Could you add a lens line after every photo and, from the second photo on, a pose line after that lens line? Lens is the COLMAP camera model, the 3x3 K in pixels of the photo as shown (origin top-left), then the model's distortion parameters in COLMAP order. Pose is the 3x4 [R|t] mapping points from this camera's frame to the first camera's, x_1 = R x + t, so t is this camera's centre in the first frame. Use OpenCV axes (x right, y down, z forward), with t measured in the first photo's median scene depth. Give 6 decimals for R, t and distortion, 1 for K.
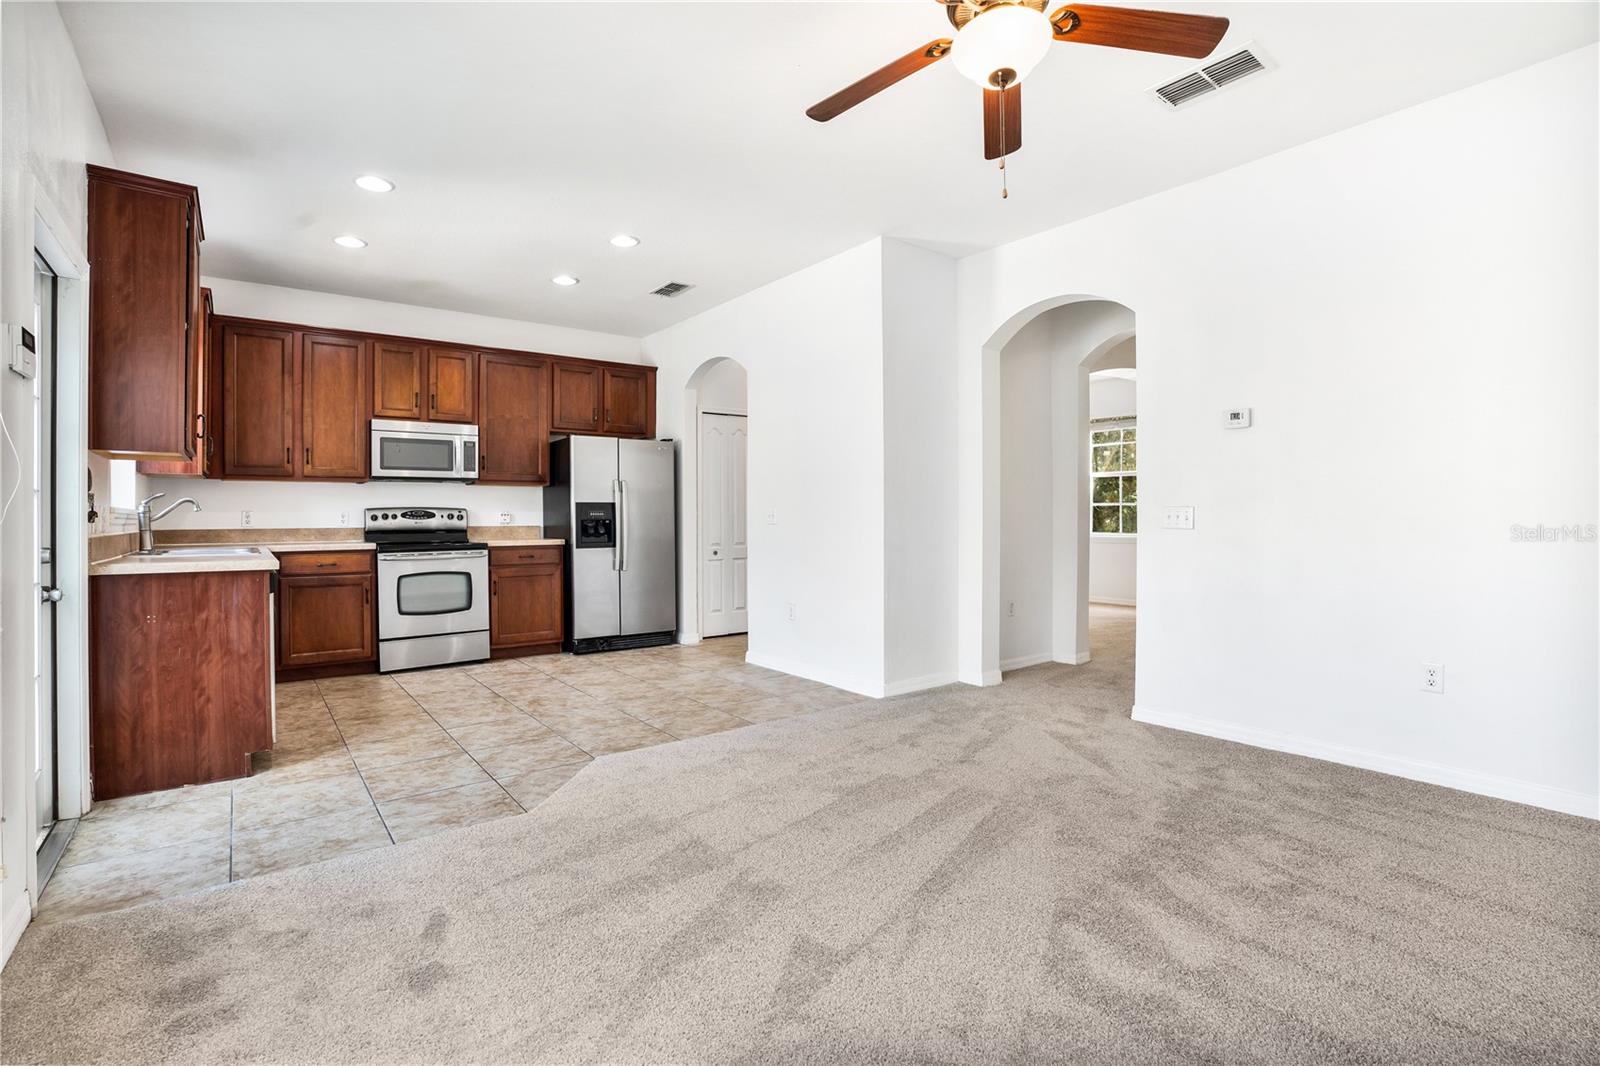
lens RADIAL K [[745.3, 0, 774.7], [0, 745.3, 522.6], [0, 0, 1]] dist [-0.077000, 0.020818]
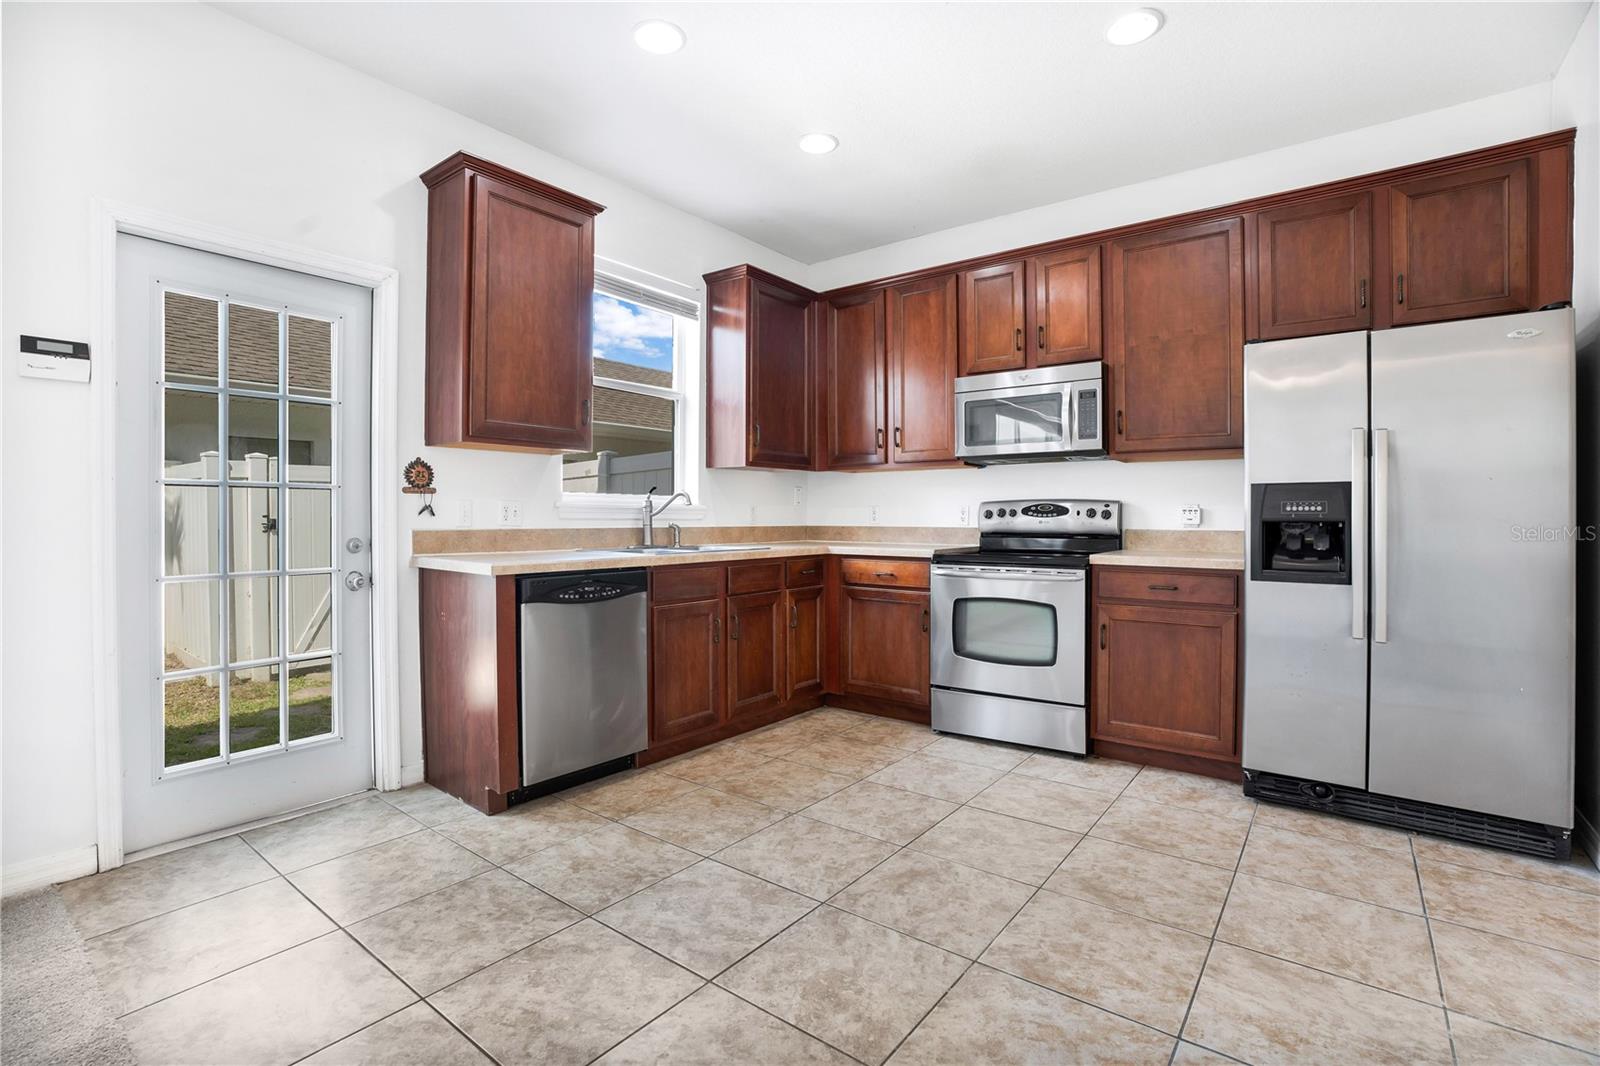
lens RADIAL K [[737.7, 0, 791.4], [0, 737.7, 527.0], [0, 0, 1]] dist [-0.073784, 0.027592]
pose [[0.268626, 0.018016, -0.963076, 0.102164], [-0.011194, 0.999816, 0.015581, -0.003486], [0.963179, 0.006595, 0.268778, 0.611956]]
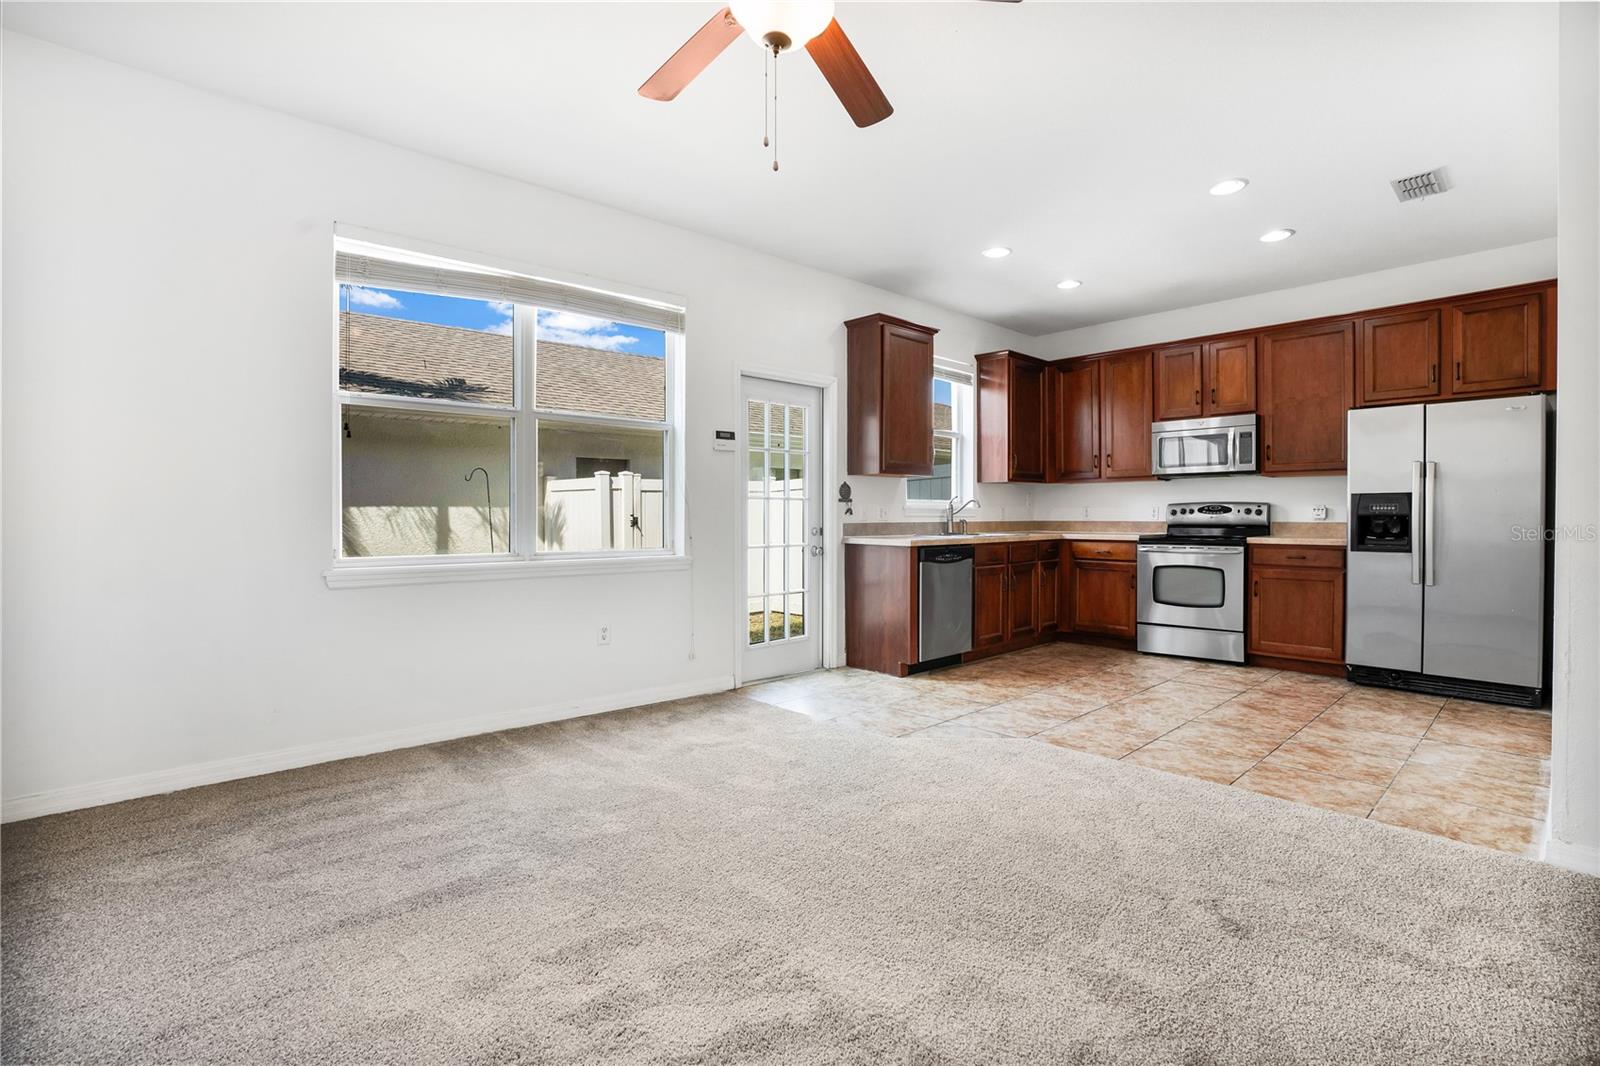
lens RADIAL K [[724.9, 0, 800.0], [0, 724.9, 533.0], [0, 0, 1]] dist [-0.068295, 0.026496]
pose [[0.099701, 0.028761, -0.994602, 0.445092], [-0.005858, 0.999582, 0.028318, -0.002825], [0.995000, 0.003003, 0.099828, 0.342323]]
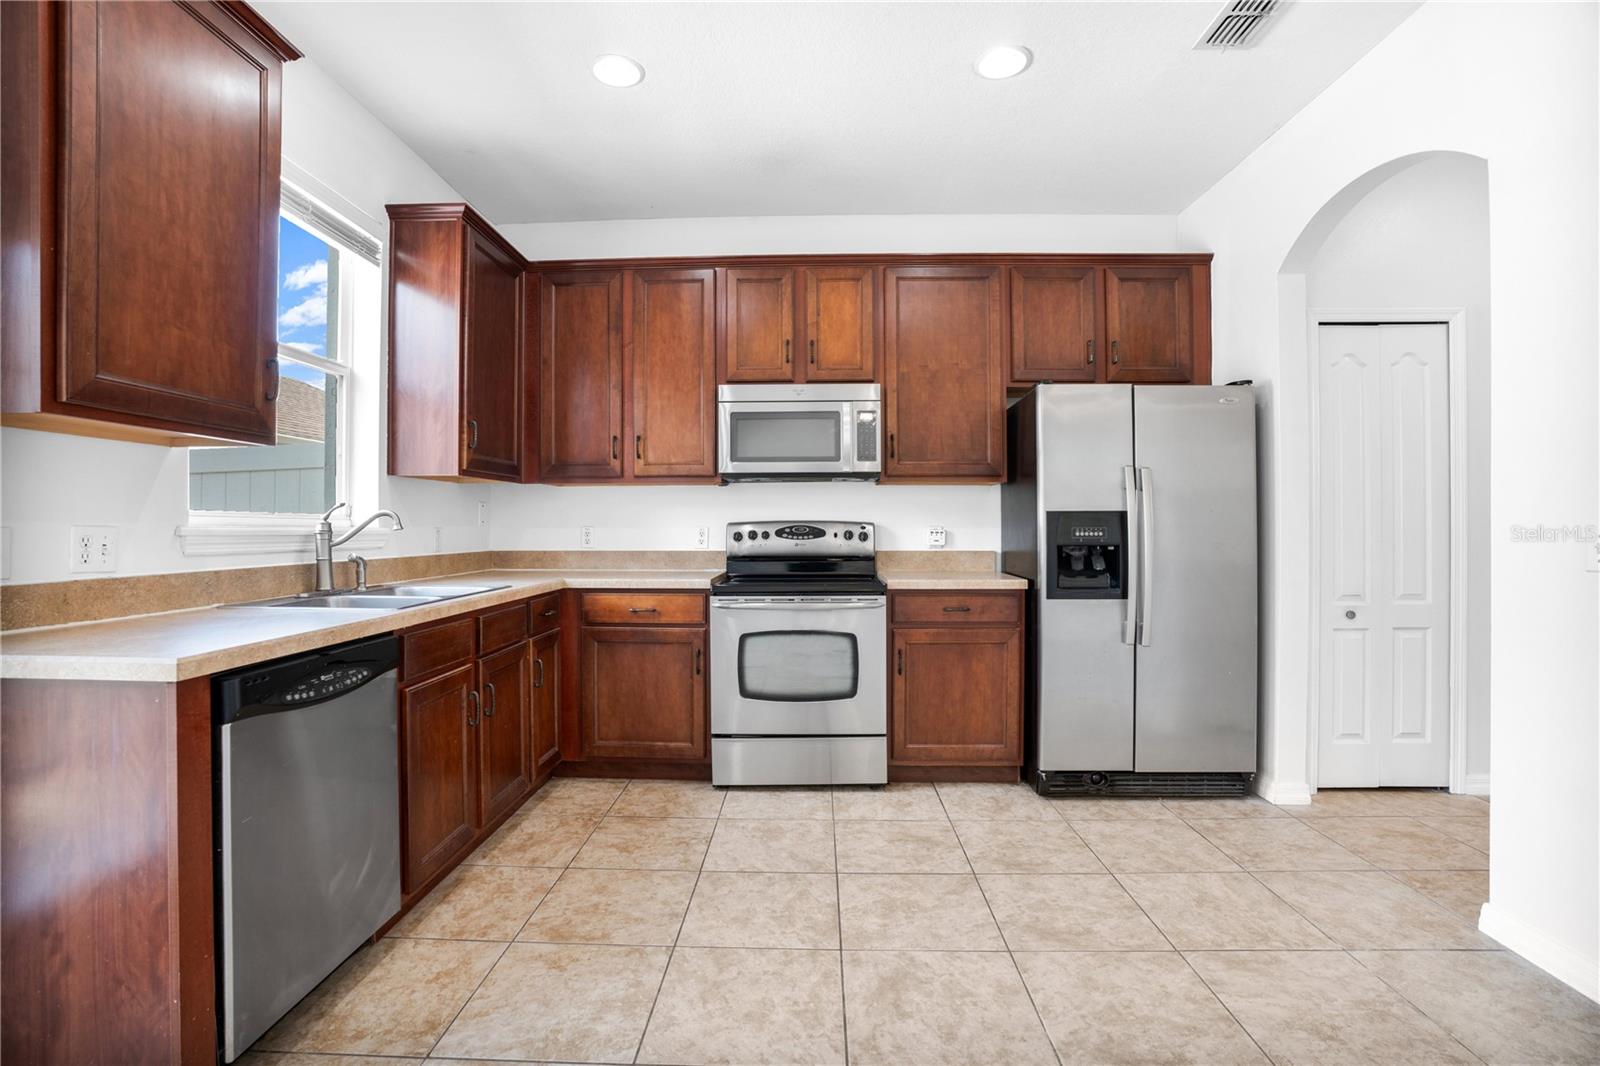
lens RADIAL K [[737.7, 0, 791.4], [0, 737.7, 527.0], [0, 0, 1]] dist [-0.073784, 0.027592]
pose [[0.782378, 0.002819, -0.622797, -0.090561], [-0.006591, 0.999971, -0.003753, -0.013386], [0.622768, 0.007041, 0.782375, 0.500848]]
